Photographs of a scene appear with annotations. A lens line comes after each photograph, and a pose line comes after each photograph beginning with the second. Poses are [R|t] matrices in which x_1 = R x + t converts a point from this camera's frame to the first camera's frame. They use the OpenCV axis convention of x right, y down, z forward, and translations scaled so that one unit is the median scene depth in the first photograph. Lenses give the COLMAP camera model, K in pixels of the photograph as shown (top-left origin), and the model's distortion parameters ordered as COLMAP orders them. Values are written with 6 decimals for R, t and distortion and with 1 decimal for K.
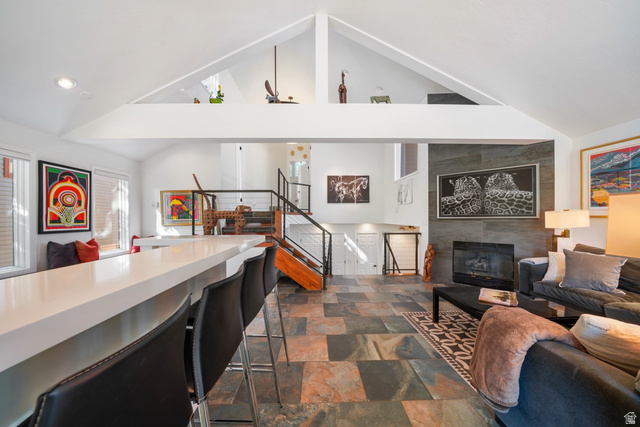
lens RADIAL K [[231.5, 0, 319.9], [0, 231.5, 218.9], [0, 0, 1]] dist [-0.020086, 0.001618]
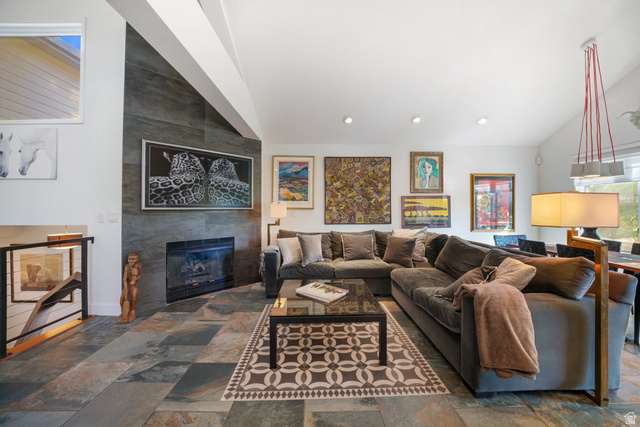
lens RADIAL K [[231.5, 0, 317.8], [0, 231.5, 205.8], [0, 0, 1]] dist [-0.020086, 0.001618]
pose [[0.013862, 0.018772, 0.999728, -0.116877], [0.007018, 0.999797, -0.018870, 0.003138], [-0.999879, 0.007277, 0.013727, 0.659415]]
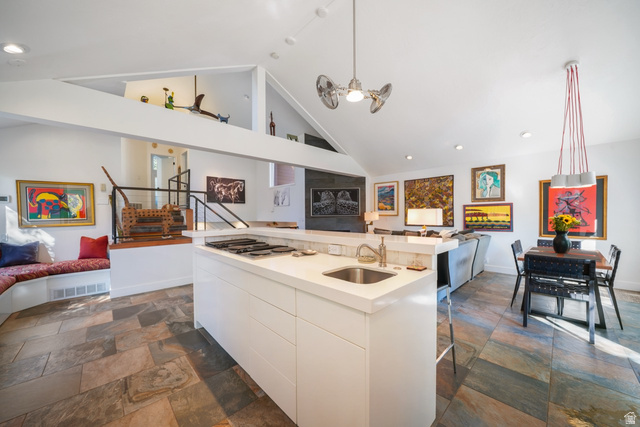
lens RADIAL K [[231.5, 0, 318.1], [0, 231.5, 217.9], [0, 0, 1]] dist [-0.020086, 0.001618]
pose [[0.744395, -0.007772, 0.667694, -0.614735], [0.008393, 0.999962, 0.002282, 0.006735], [-0.667686, 0.003905, 0.744432, -0.231466]]
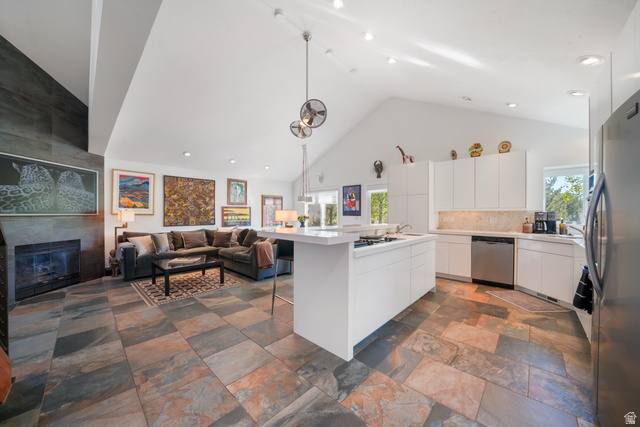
lens RADIAL K [[231.5, 0, 318.5], [0, 231.5, 215.3], [0, 0, 1]] dist [-0.020086, 0.001618]
pose [[-0.706950, 0.001953, 0.707261, -0.759298], [0.007472, 0.999961, 0.004707, 0.000711], [-0.707224, 0.008613, -0.706937, 0.994941]]
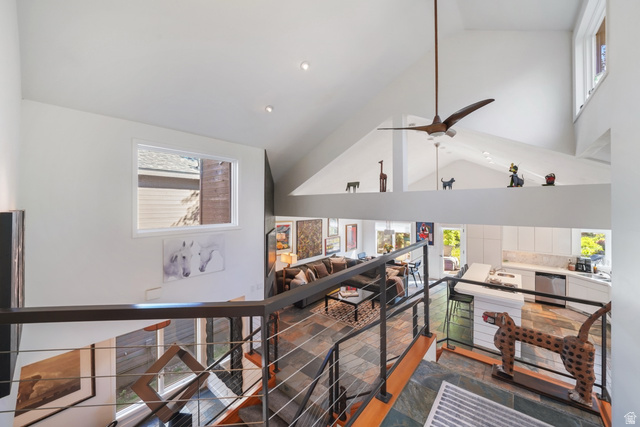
lens RADIAL K [[243.9, 0, 318.1], [0, 243.9, 203.6], [0, 0, 1]] dist [-0.011814, 0.000069]
pose [[-0.749511, 0.010170, 0.661913, -0.472816], [0.009134, 0.999946, -0.005021, -0.404769], [-0.661929, 0.002282, -0.749563, 2.096194]]
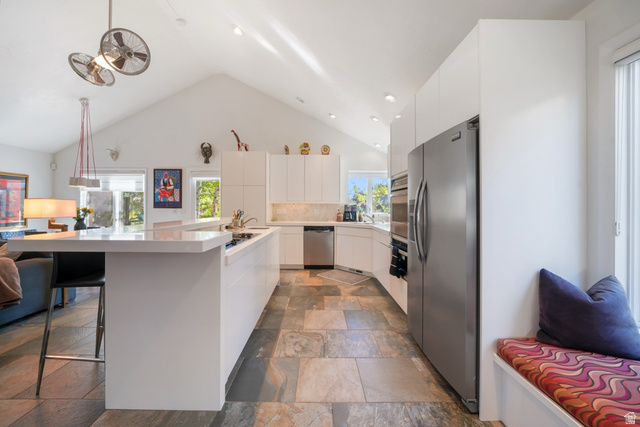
lens RADIAL K [[242.7, 0, 319.6], [0, 242.7, 205.3], [0, 0, 1]] dist [-0.013561, 0.000693]
pose [[-0.999800, 0.004115, 0.019568, -0.602764], [0.004105, 0.999991, -0.000572, 0.001727], [-0.019570, -0.000491, -0.999808, 0.969464]]
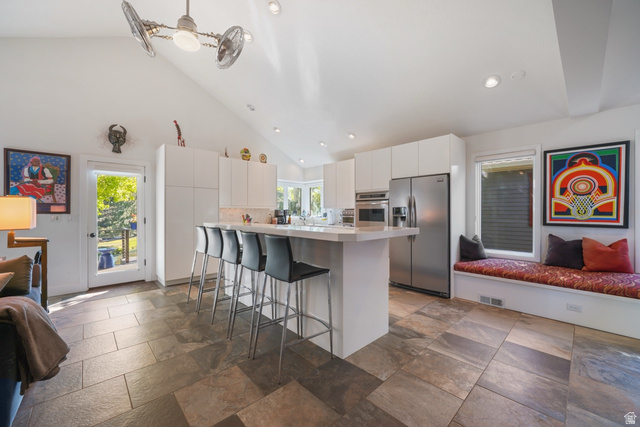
lens RADIAL K [[252.2, 0, 318.3], [0, 252.2, 213.7], [0, 0, 1]] dist [-0.013386, 0.000799]
pose [[-0.747010, 0.008619, -0.664757, 0.195793], [-0.000849, 0.999903, 0.013918, 0.000909], [0.664812, 0.010961, -0.746930, 0.964408]]
